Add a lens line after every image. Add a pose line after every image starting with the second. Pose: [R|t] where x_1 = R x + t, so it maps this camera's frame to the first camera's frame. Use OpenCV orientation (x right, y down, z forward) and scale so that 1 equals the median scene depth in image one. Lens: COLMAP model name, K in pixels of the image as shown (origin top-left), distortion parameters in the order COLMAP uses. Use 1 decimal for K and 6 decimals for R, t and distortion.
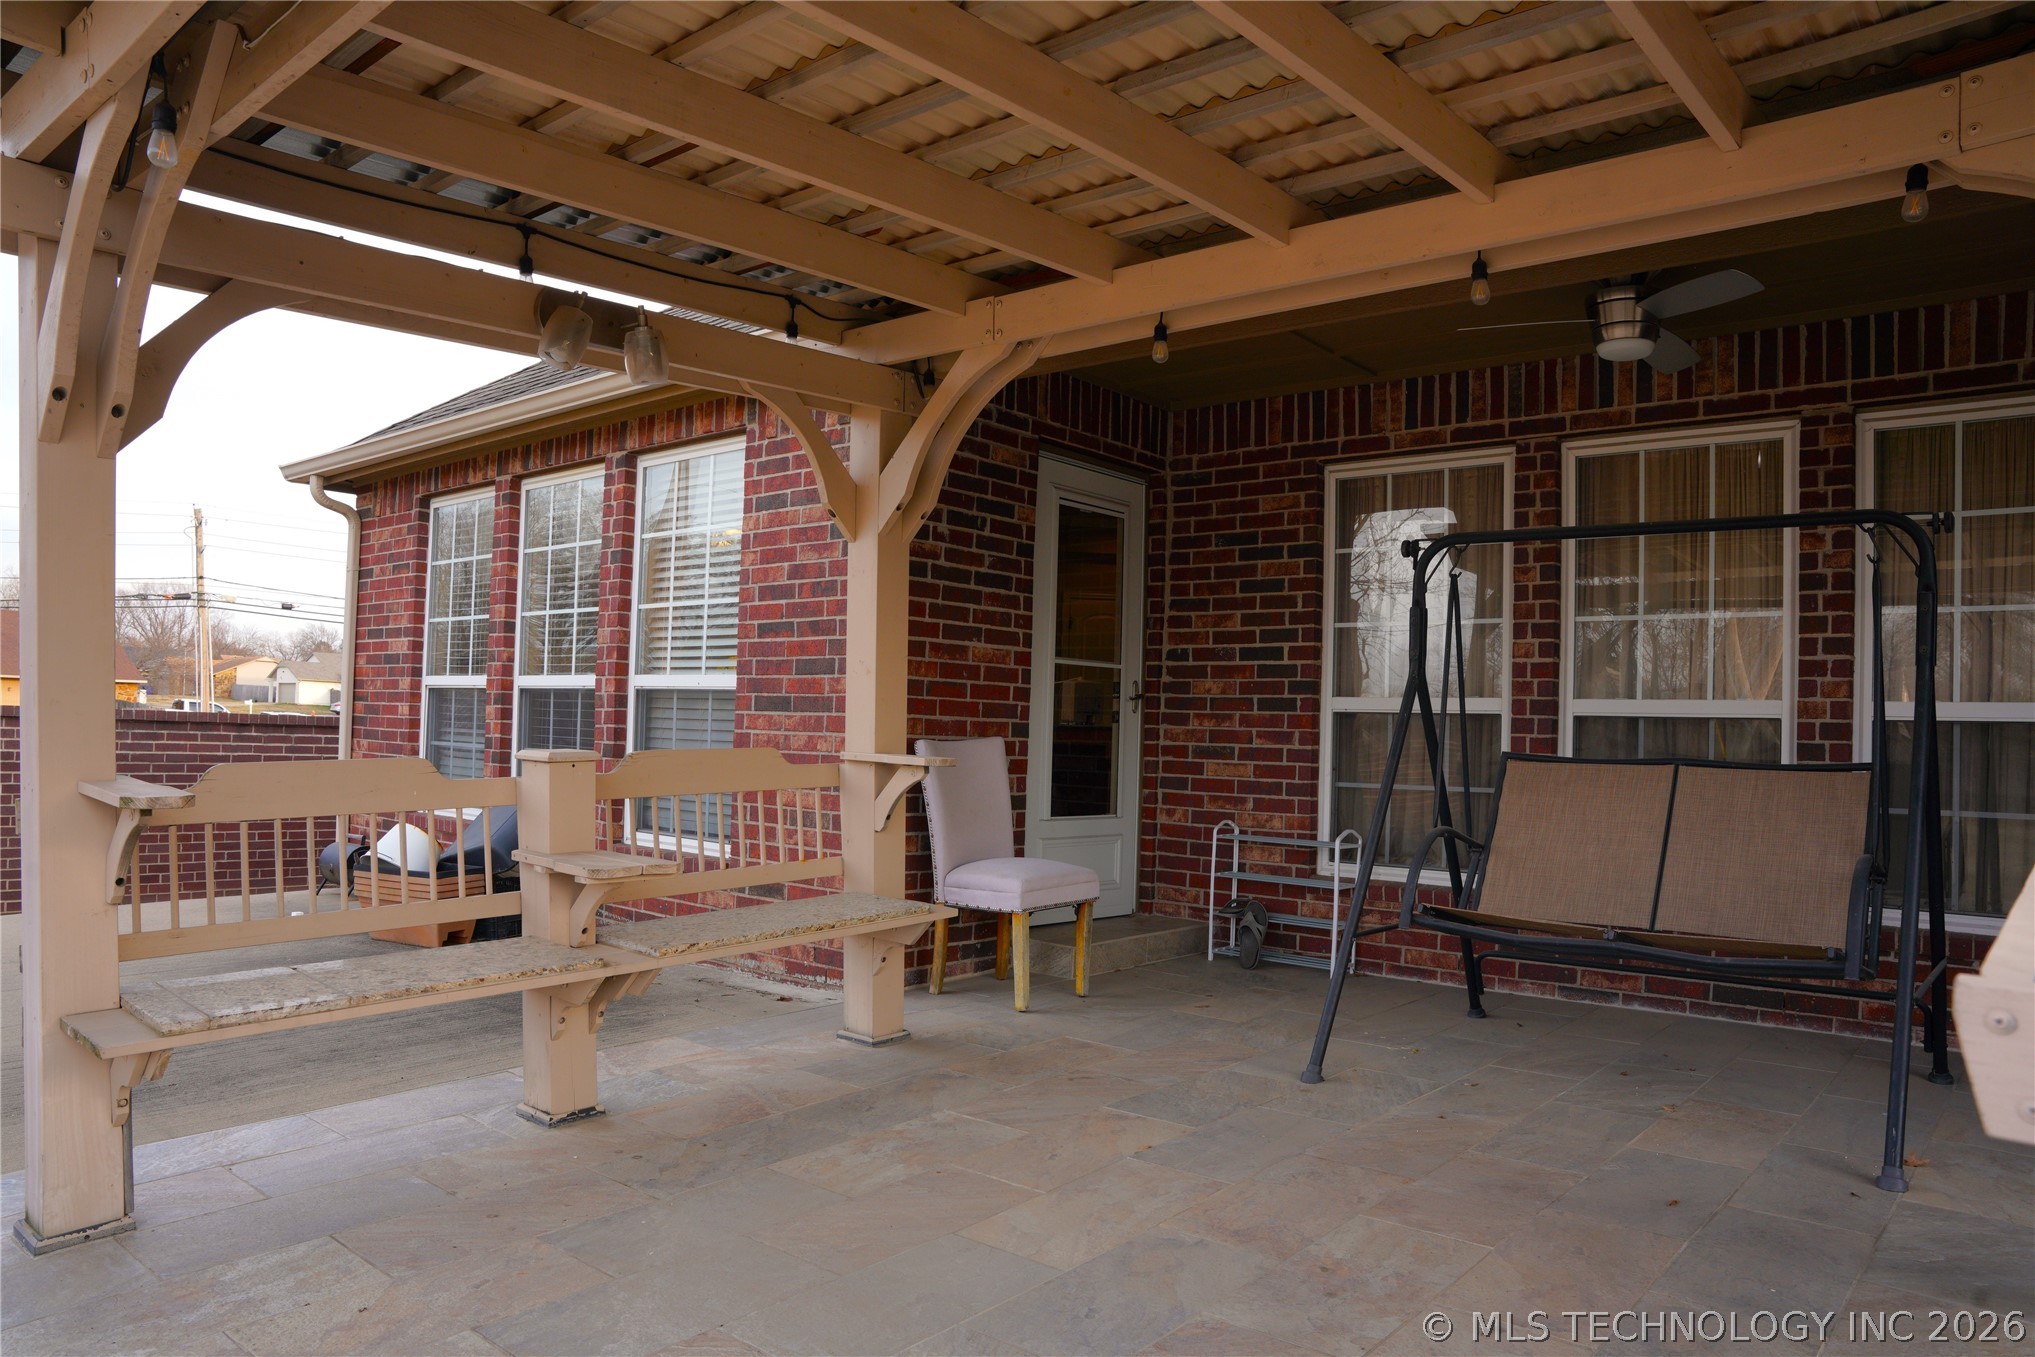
lens RADIAL K [[1386.1, 0, 1020.0], [0, 1386.1, 710.9], [0, 0, 1]] dist [-0.175524, 0.122113]
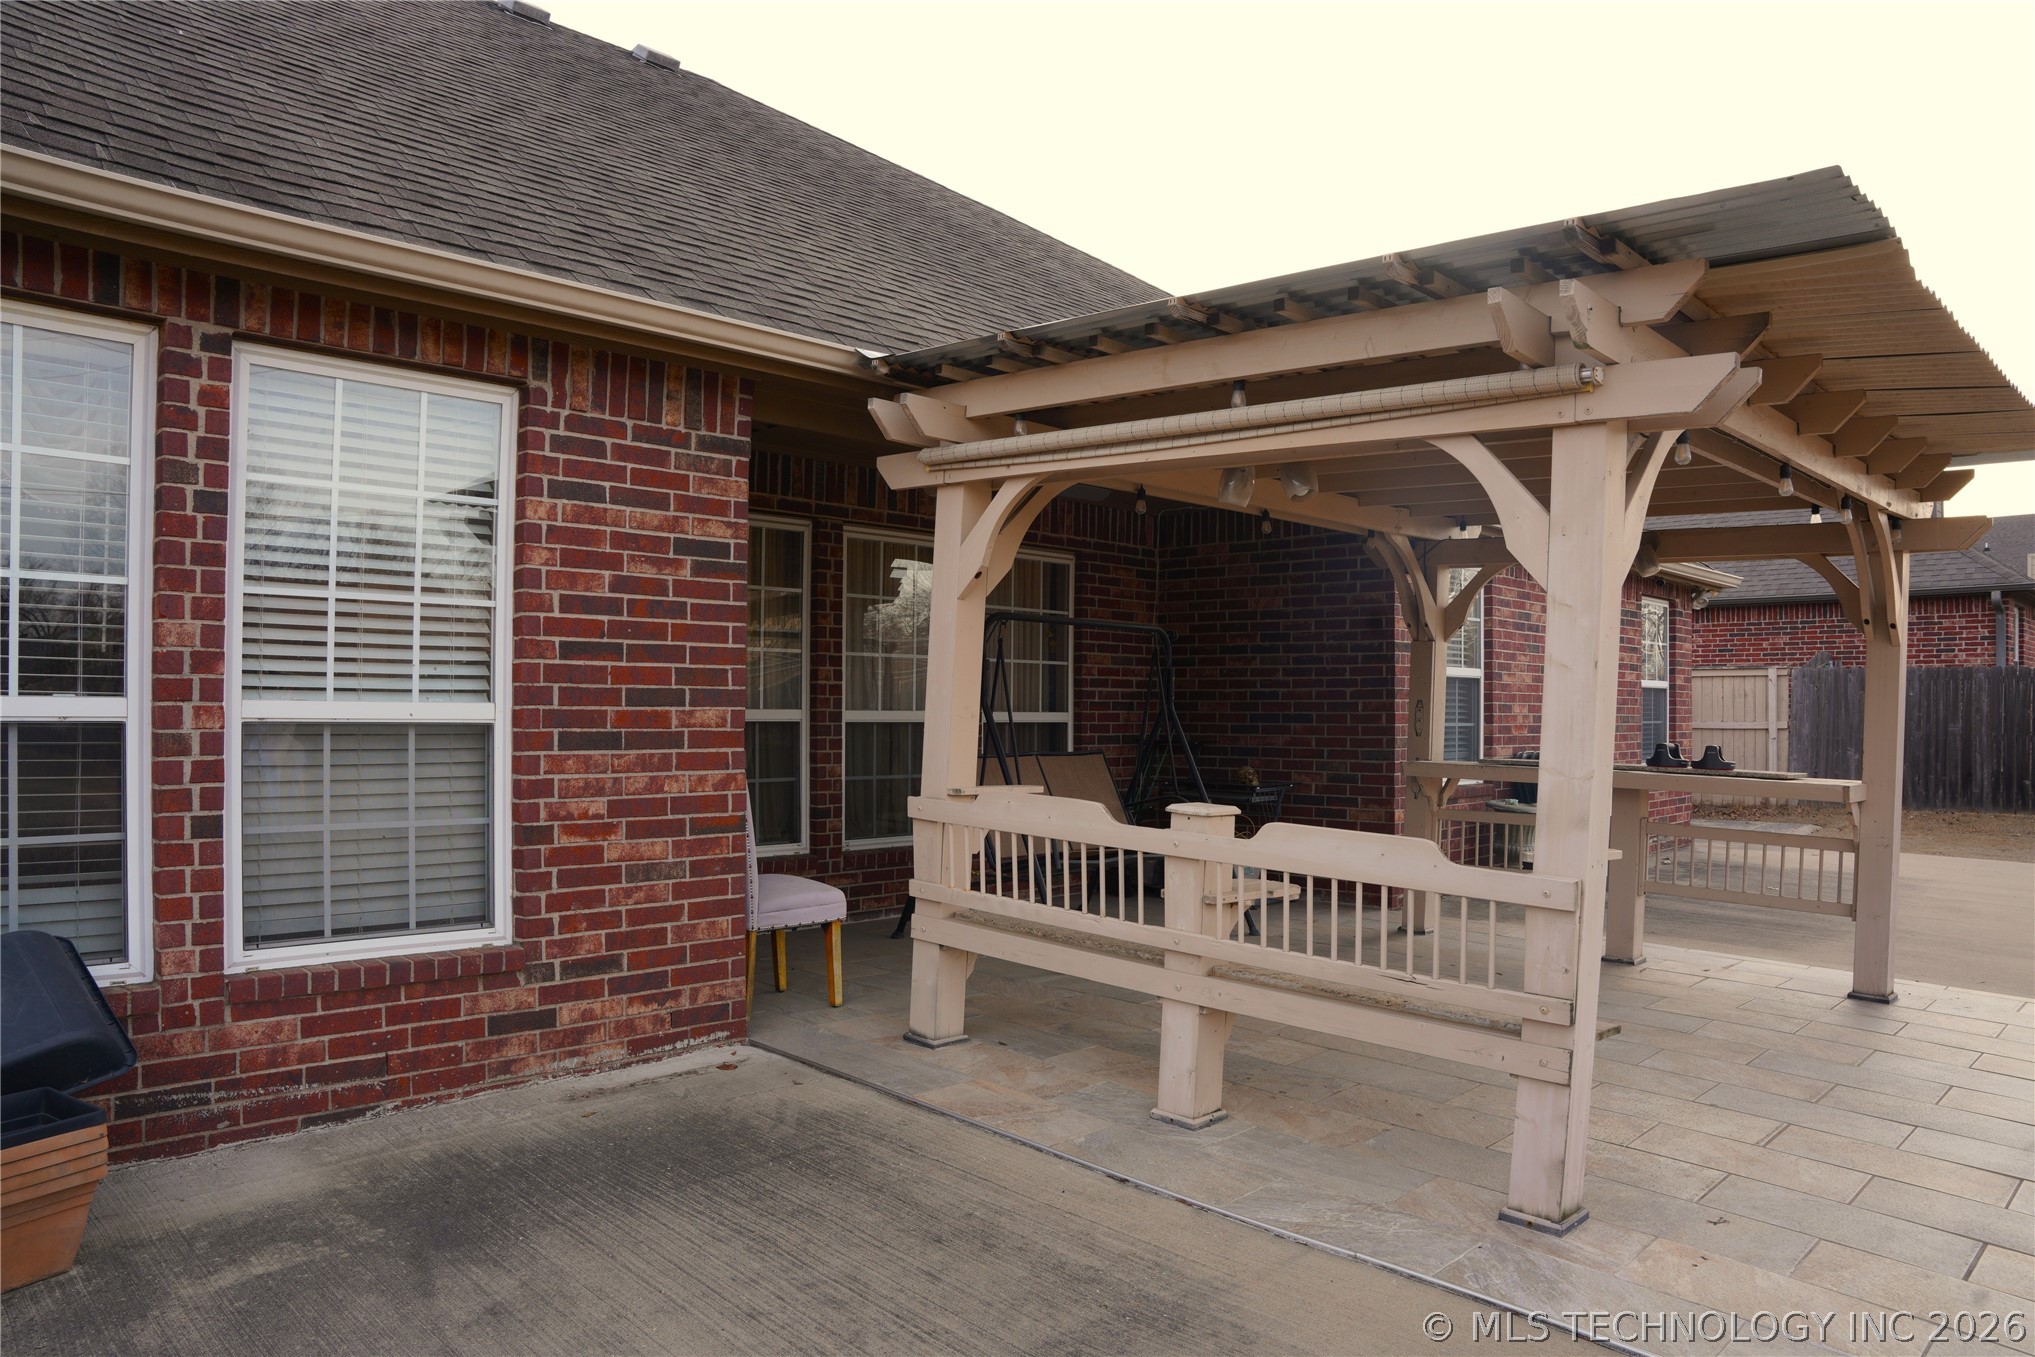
lens RADIAL K [[1386.1, 0, 1020.0], [0, 1386.1, 710.9], [0, 0, 1]] dist [-0.175524, 0.122113]
pose [[0.063678, -0.028889, 0.997552, -0.979420], [-0.021235, 0.999315, 0.030295, -0.053541], [-0.997745, -0.023112, 0.063021, 0.698646]]
